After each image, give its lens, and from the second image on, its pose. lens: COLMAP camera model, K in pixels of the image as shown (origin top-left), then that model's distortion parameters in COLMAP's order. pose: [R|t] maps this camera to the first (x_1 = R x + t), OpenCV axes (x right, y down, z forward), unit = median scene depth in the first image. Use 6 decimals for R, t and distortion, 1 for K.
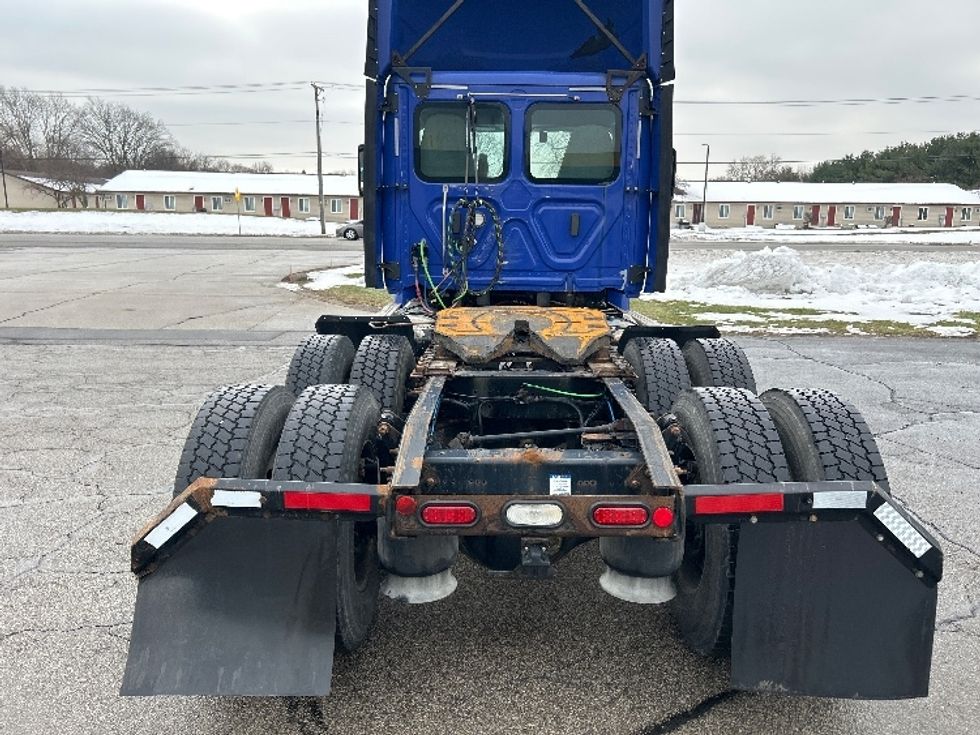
lens RADIAL K [[728.4, 0, 490.0], [0, 728.4, 367.5], [0, 0, 1]] dist [0.046397, -0.003553]
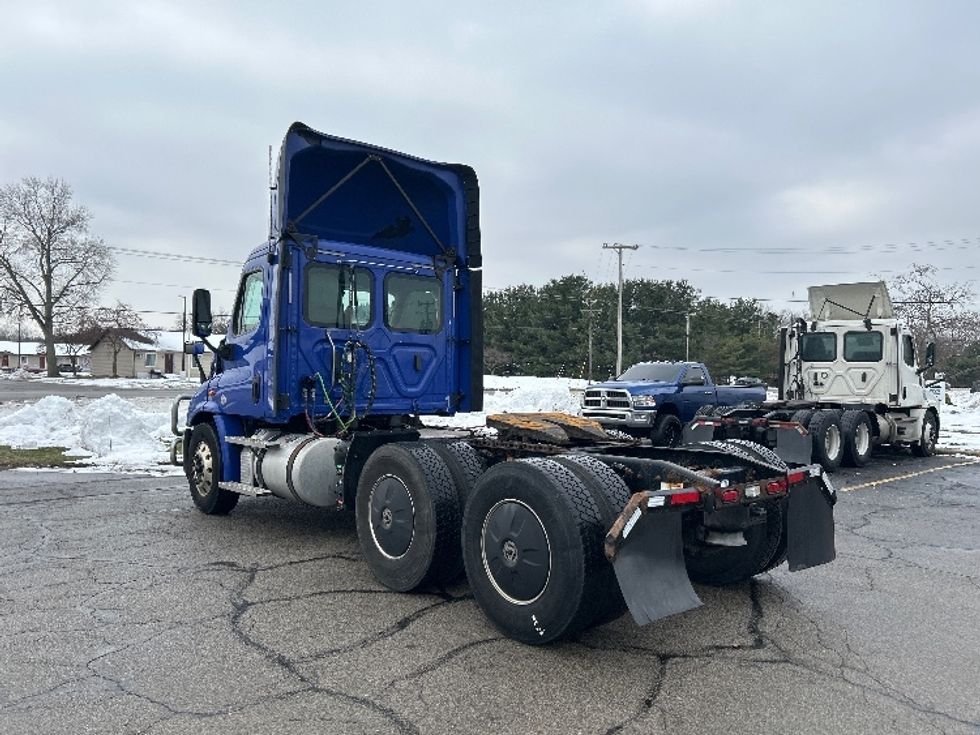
lens RADIAL K [[728.4, 0, 490.0], [0, 728.4, 367.5], [0, 0, 1]] dist [0.046397, -0.003553]
pose [[0.755526, 0.003396, 0.655110, -0.643072], [0.128521, 0.979786, -0.153300, 0.028571], [-0.642388, 0.200017, 0.739818, -0.042431]]
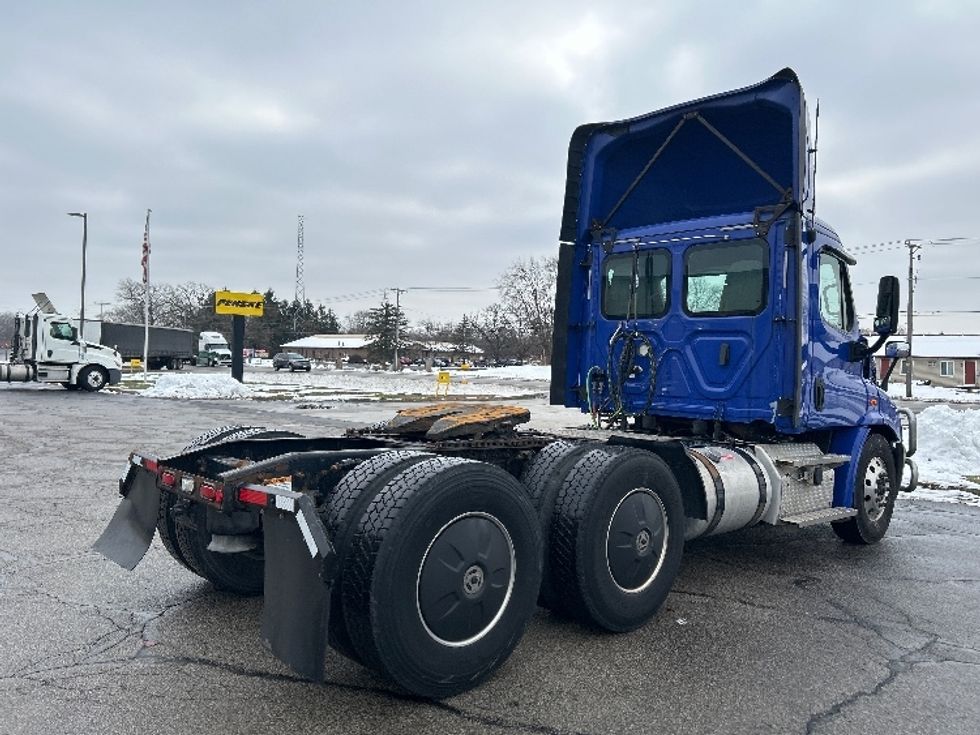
lens RADIAL K [[730.8, 0, 499.0], [0, 730.8, 361.8], [0, 0, 1]] dist [0.041173, -0.000606]
pose [[0.697662, 0.004905, -0.716411, 0.631595], [-0.166910, 0.973573, -0.155877, 0.024363], [0.696713, 0.228325, 0.680043, 0.096835]]
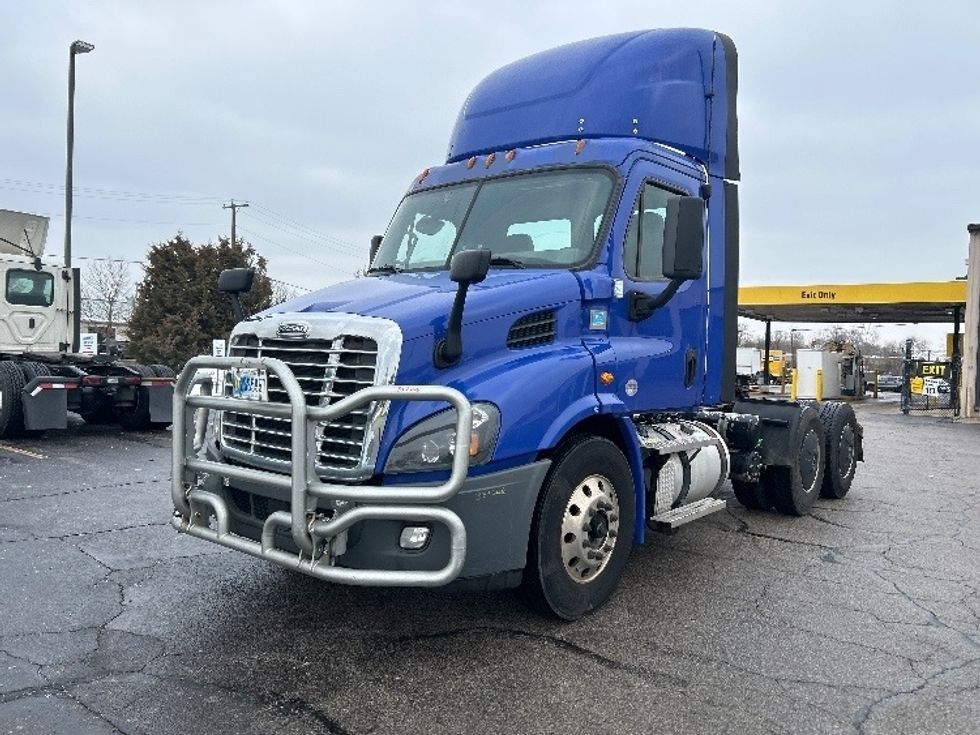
lens RADIAL K [[759.6, 0, 474.5], [0, 759.6, 362.6], [0, 0, 1]] dist [0.047858, 0.000898]
pose [[-0.749798, -0.055613, 0.659325, -0.542624], [0.075665, 0.982718, 0.168938, -0.336037], [-0.657326, 0.176557, -0.732632, 1.856033]]
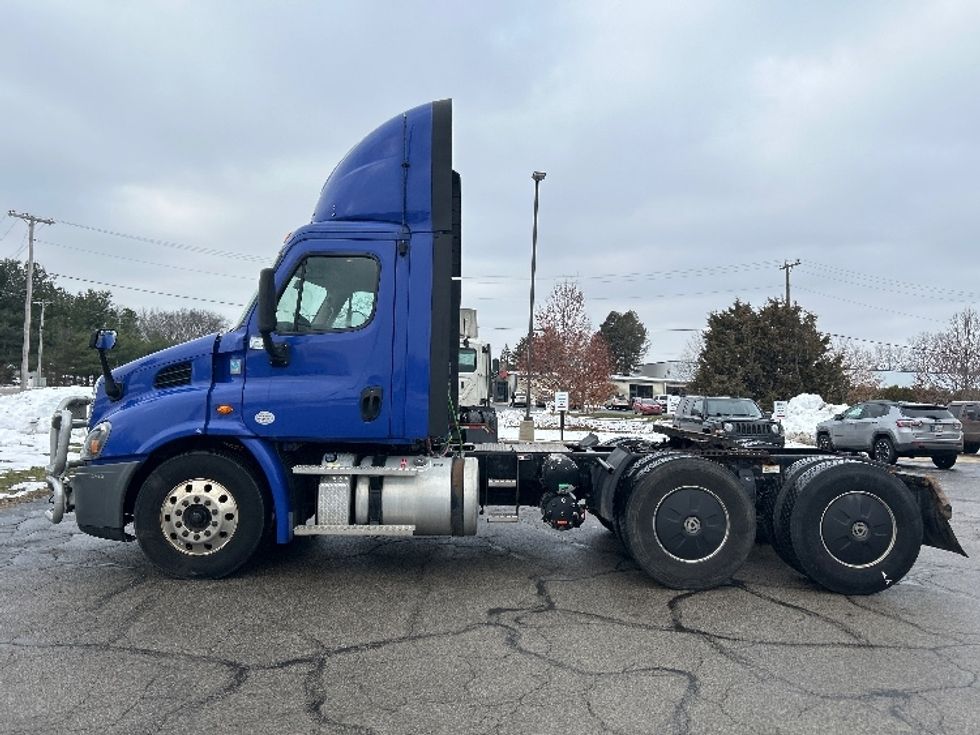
lens RADIAL K [[728.4, 0, 490.0], [0, 728.4, 367.5], [0, 0, 1]] dist [0.046397, -0.003553]
pose [[-0.013002, 0.015044, 0.999802, -1.109109], [0.170996, 0.985191, -0.012600, -0.175533], [-0.985186, 0.170799, -0.015382, 0.931210]]
